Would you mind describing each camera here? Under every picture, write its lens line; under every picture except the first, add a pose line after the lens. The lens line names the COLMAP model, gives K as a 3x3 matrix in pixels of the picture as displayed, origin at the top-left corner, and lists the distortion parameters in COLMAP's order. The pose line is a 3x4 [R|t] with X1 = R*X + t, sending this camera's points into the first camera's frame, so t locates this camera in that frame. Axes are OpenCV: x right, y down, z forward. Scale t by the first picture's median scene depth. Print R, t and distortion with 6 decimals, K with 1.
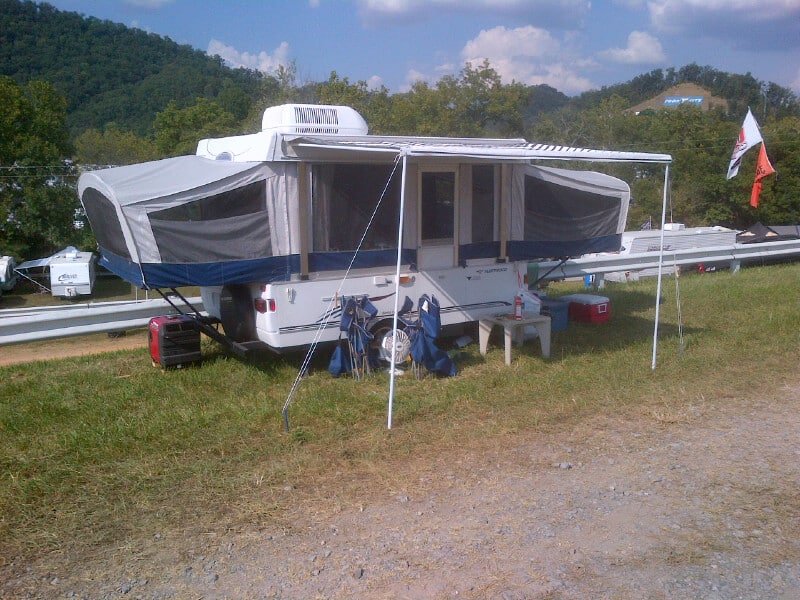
lens RADIAL K [[768.9, 0, 400.0], [0, 768.9, 300.0], [0, 0, 1]] dist [-0.005917, -0.012087]
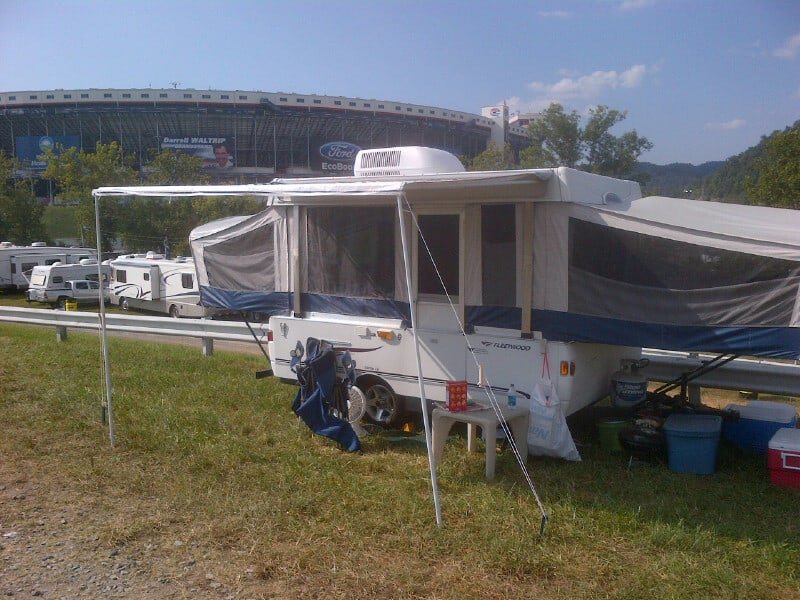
lens RADIAL K [[768.9, 0, 400.0], [0, 768.9, 300.0], [0, 0, 1]] dist [-0.005917, -0.012087]
pose [[0.394118, 0.085465, -0.915078, 0.791022], [-0.161738, 0.986578, 0.022484, -0.086030], [0.904717, 0.139141, 0.402651, 0.632249]]
